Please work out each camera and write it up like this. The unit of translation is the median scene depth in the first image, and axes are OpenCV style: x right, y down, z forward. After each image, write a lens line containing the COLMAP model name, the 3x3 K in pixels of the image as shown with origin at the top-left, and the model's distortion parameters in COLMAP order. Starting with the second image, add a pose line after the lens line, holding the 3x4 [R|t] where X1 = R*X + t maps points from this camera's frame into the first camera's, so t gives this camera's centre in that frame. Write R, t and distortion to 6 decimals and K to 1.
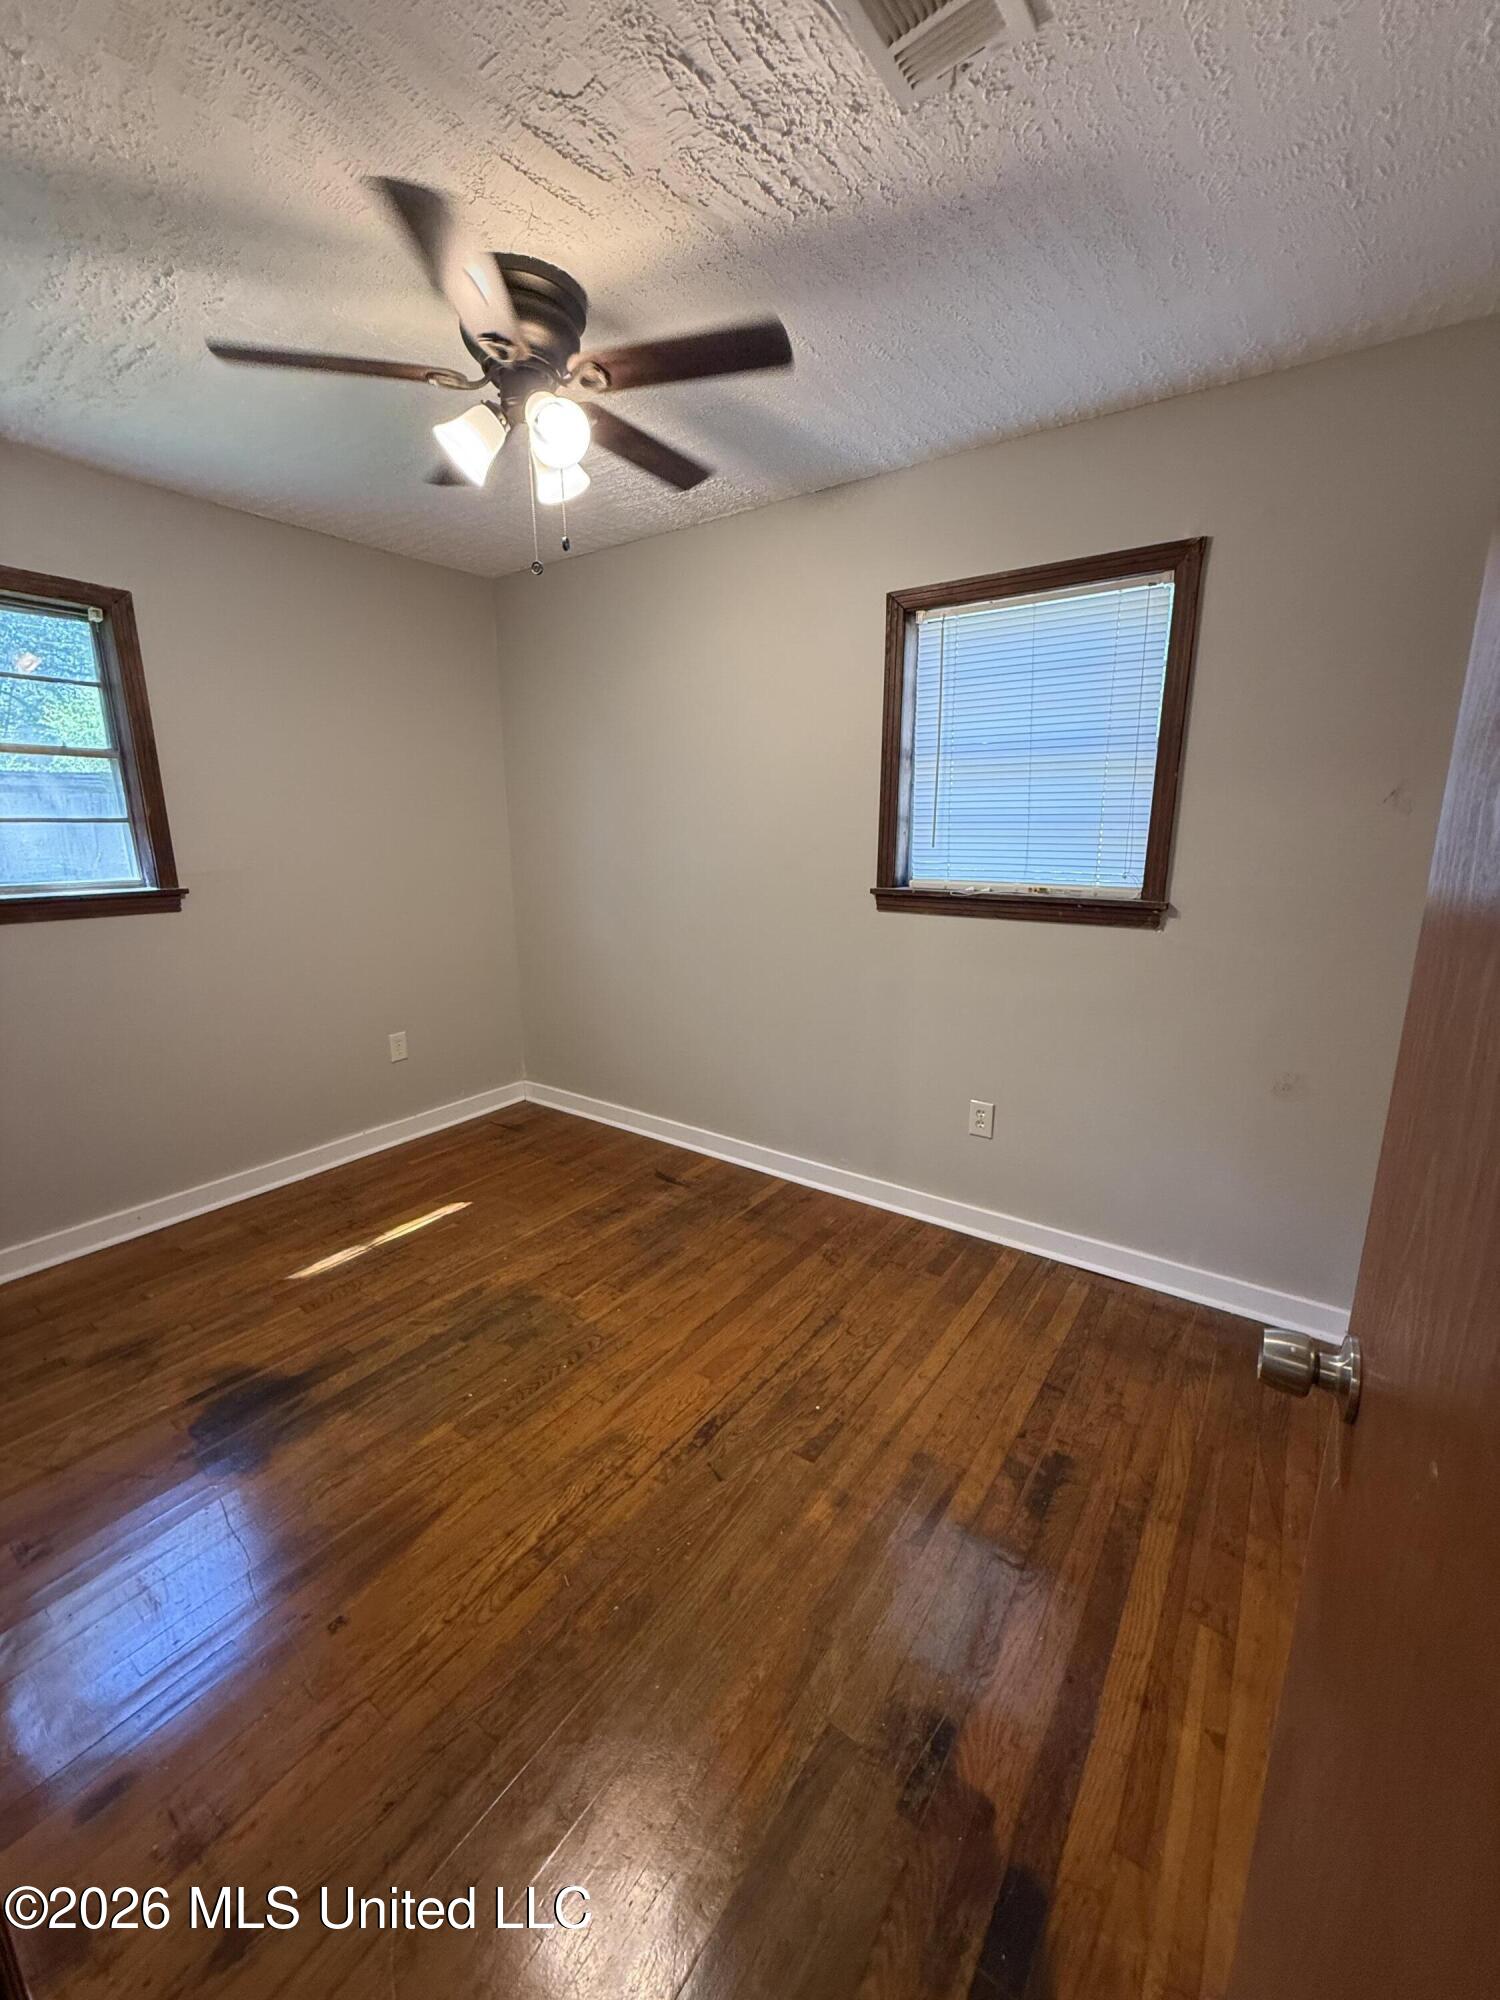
lens RADIAL K [[796.6, 0, 748.2], [0, 796.6, 992.6], [0, 0, 1]] dist [0.001099, 0.000312]
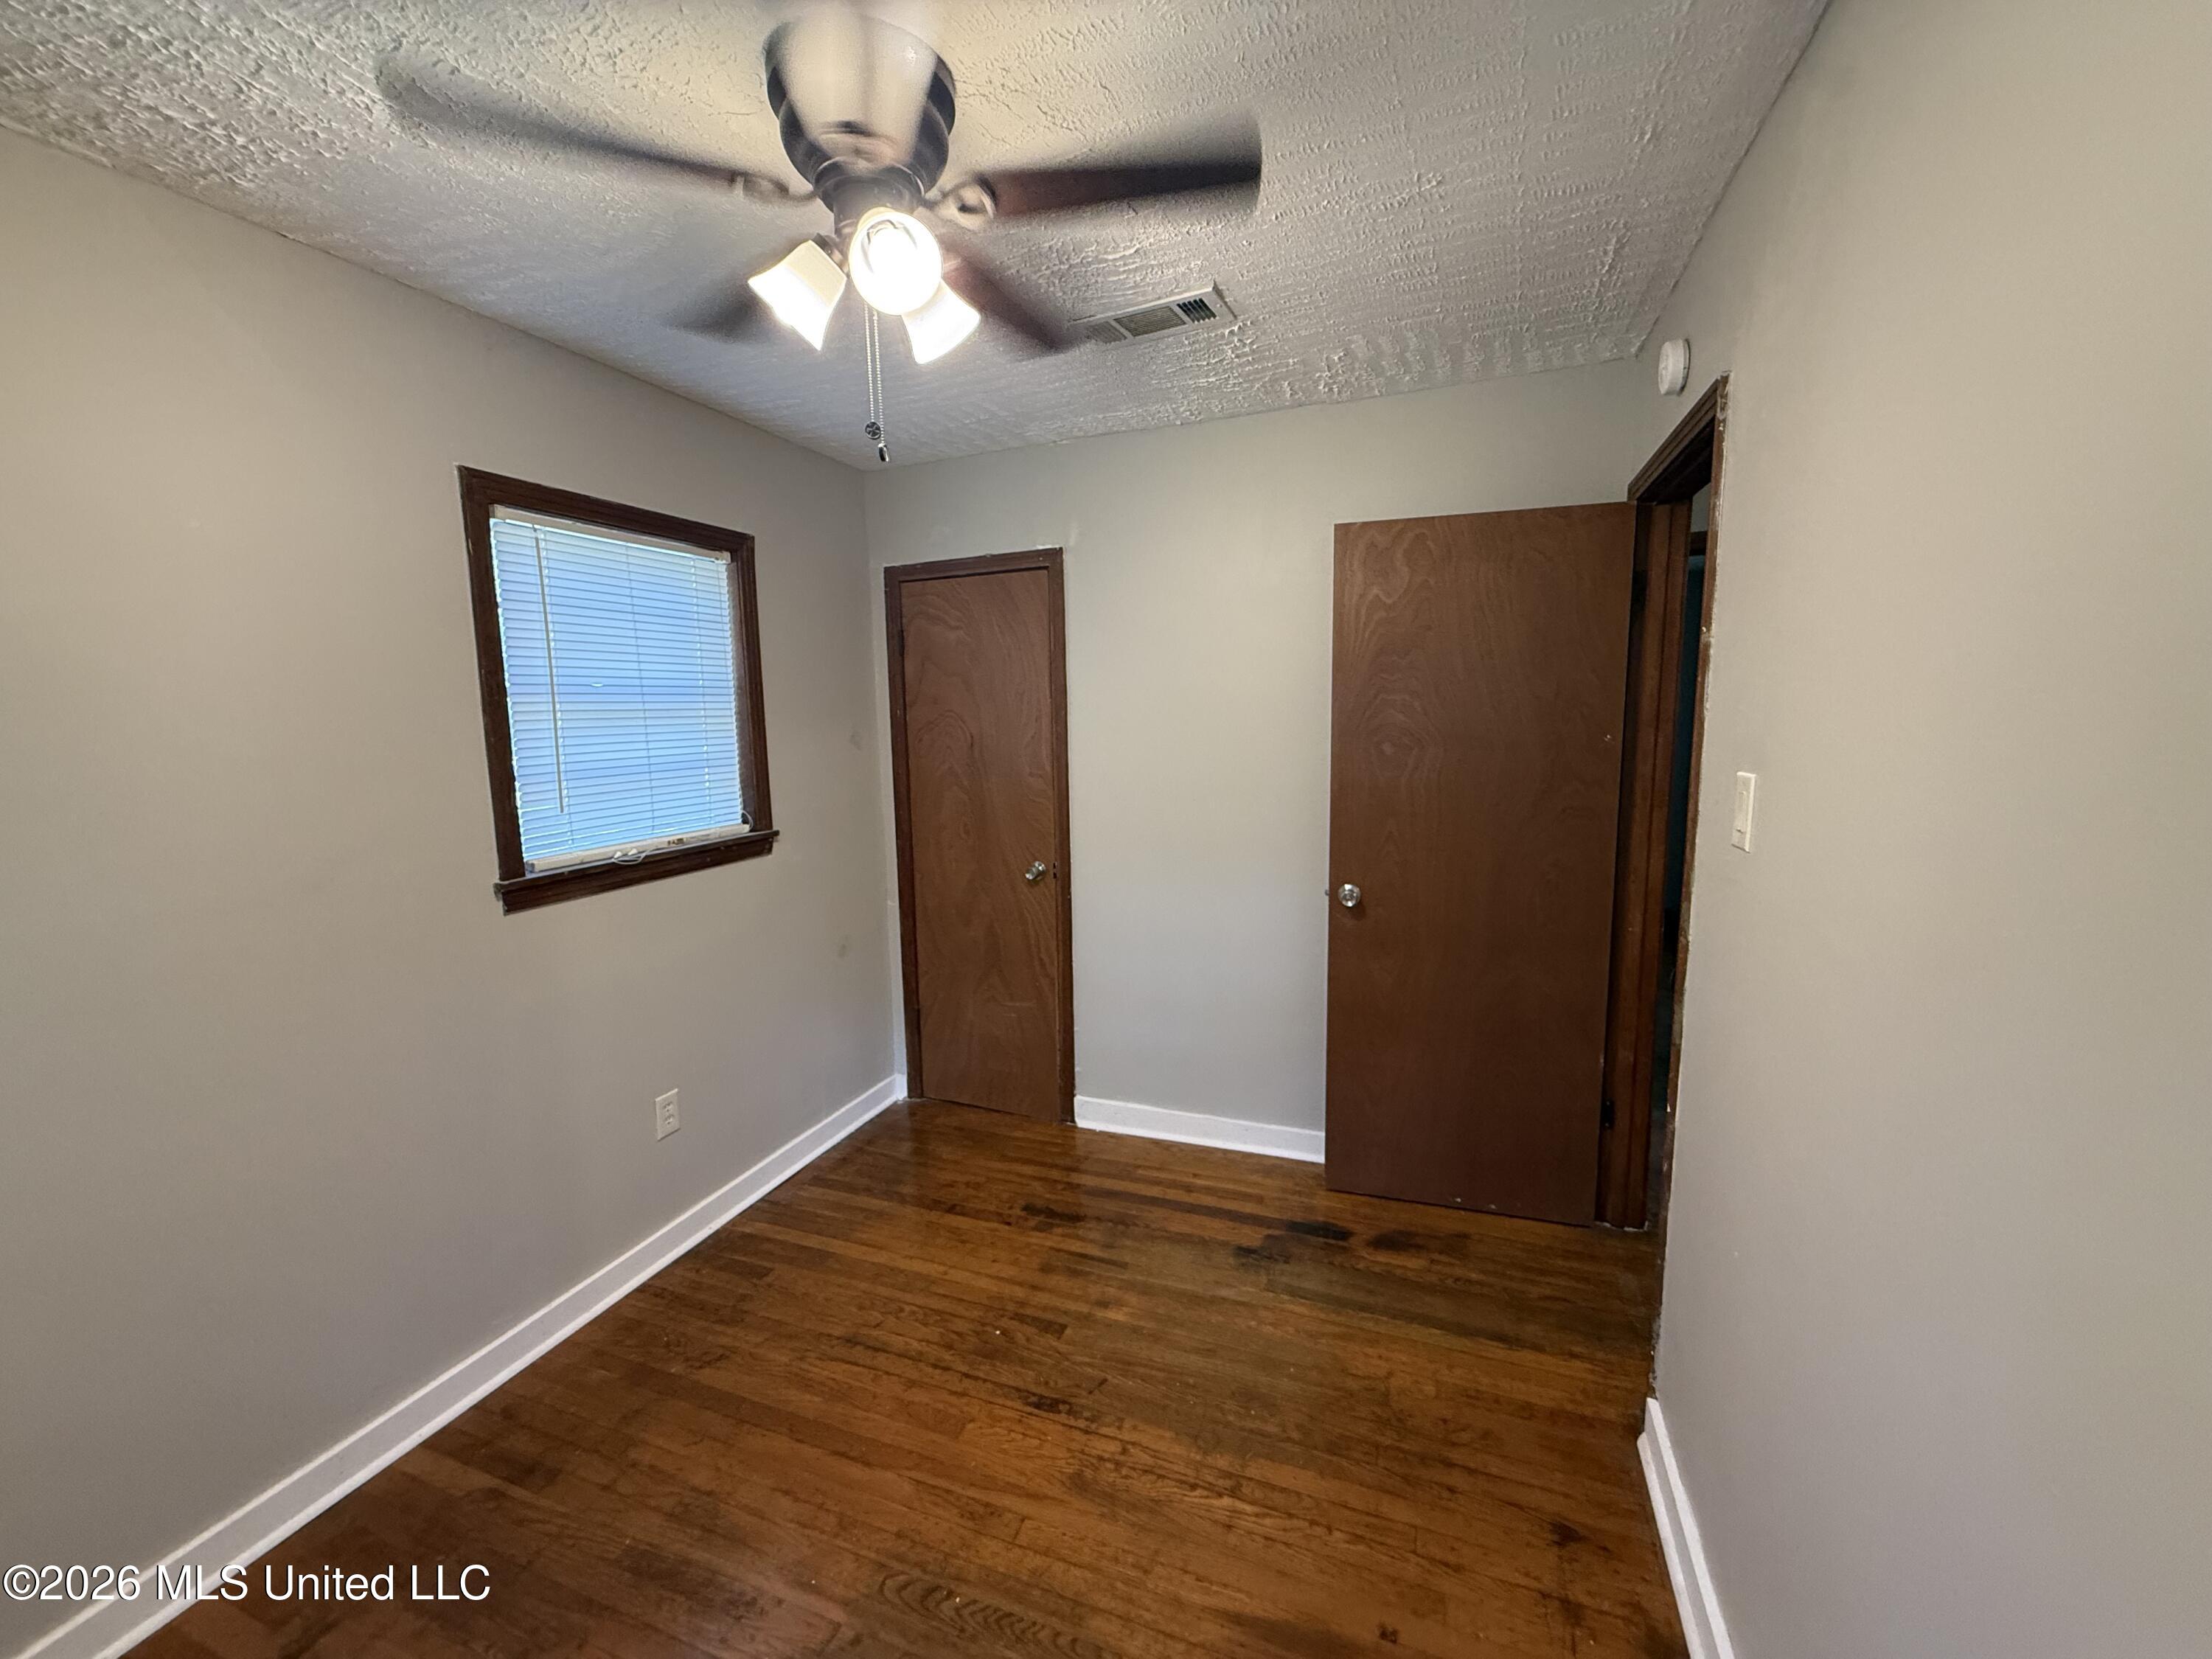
lens RADIAL K [[880.4, 0, 1103.6], [0, 880.4, 829.5], [0, 0, 1]] dist [-0.001592, -0.000429]
pose [[-0.238733, -0.122723, 0.963299, -0.996470], [0.230174, 0.956562, 0.178908, -0.280933], [-0.943412, 0.264438, -0.200115, 0.965683]]
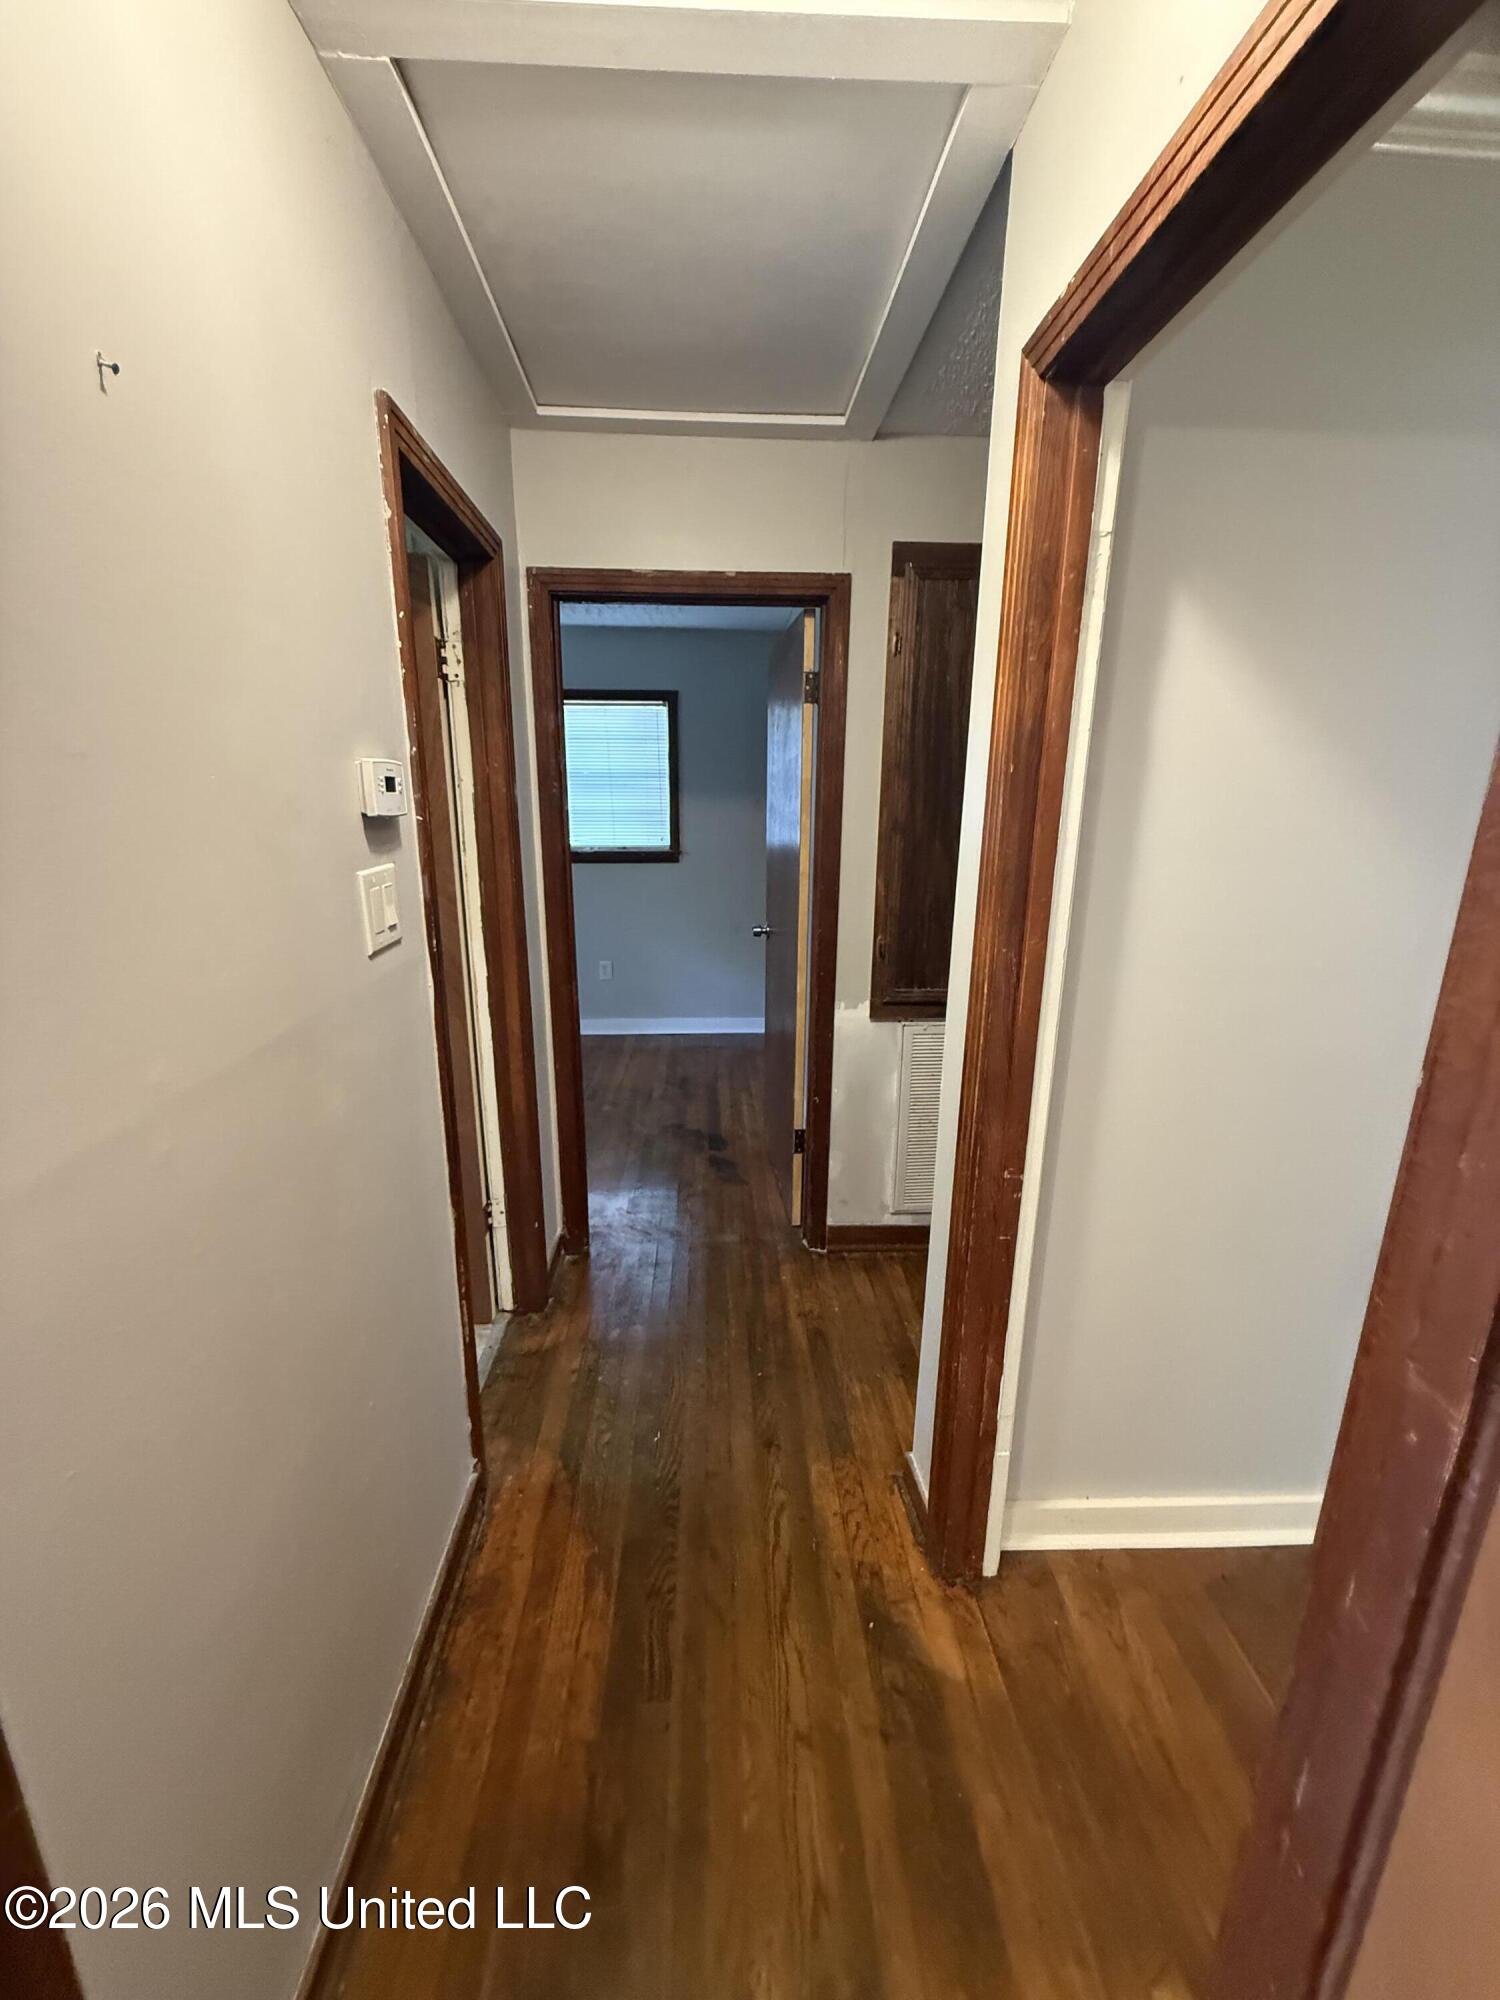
lens RADIAL K [[796.0, 0, 750.0], [0, 796.0, 1000.0], [0, 0, 1]] dist [-0.001592, -0.000429]
pose [[0.783449, -0.149459, 0.603216, -0.855305], [0.125097, 0.988709, 0.082498, 0.165516], [-0.608735, 0.010828, 0.793300, -1.025528]]
